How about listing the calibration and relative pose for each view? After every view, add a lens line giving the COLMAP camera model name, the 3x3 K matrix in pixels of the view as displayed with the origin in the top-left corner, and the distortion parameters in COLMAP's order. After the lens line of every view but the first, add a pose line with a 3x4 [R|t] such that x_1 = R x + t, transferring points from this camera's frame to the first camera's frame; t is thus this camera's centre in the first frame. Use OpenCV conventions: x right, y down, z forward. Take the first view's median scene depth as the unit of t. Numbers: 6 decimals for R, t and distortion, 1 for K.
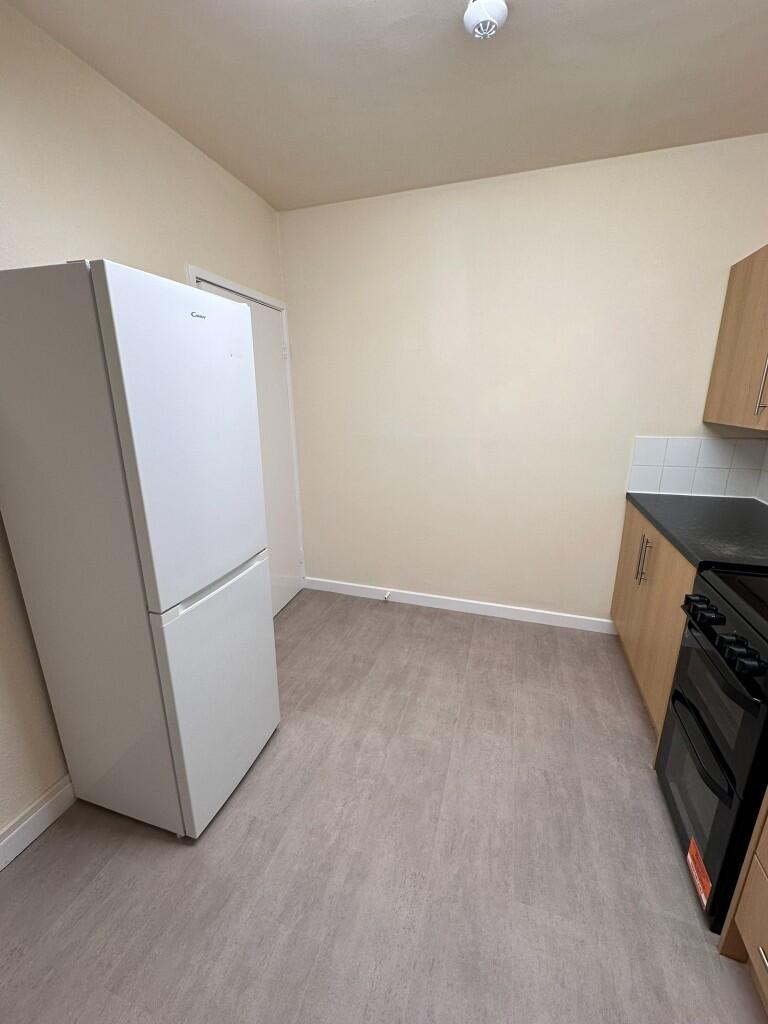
lens RADIAL K [[407.7, 0, 384.0], [0, 407.7, 512.0], [0, 0, 1]] dist [-0.000034, -0.000021]
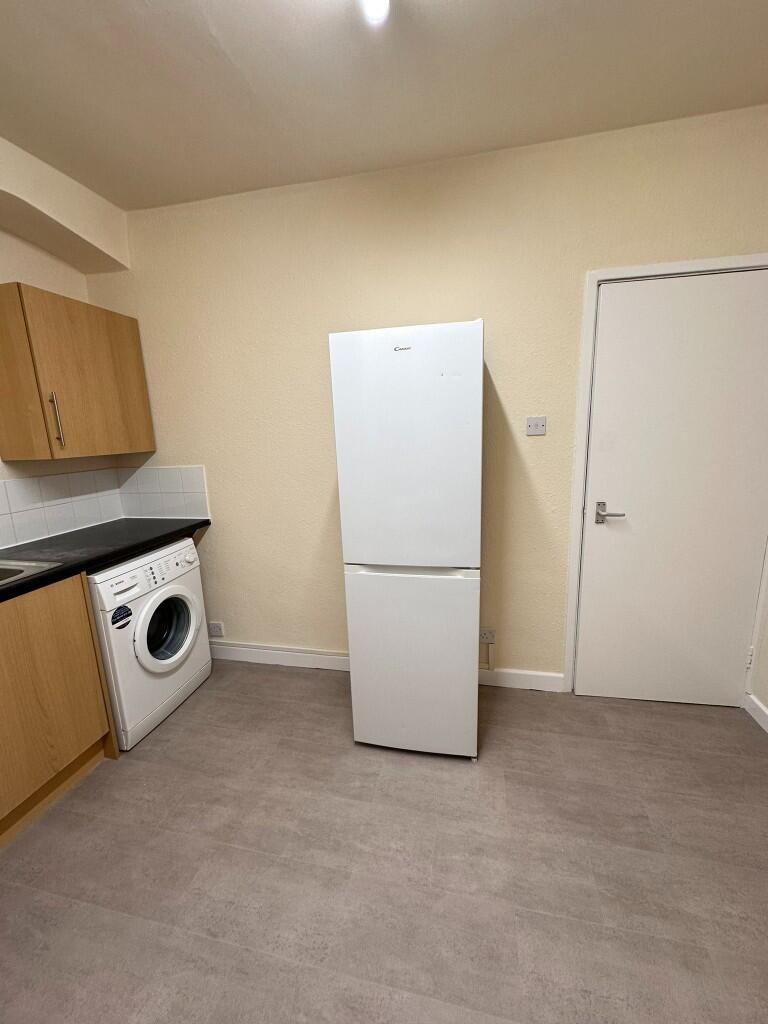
lens RADIAL K [[407.7, 0, 384.0], [0, 407.7, 512.0], [0, 0, 1]] dist [-0.000034, -0.000021]
pose [[0.084018, 0.207267, -0.974670, 0.611998], [-0.241136, 0.953286, 0.181934, -0.163084], [0.966848, 0.219743, 0.130073, 0.653768]]
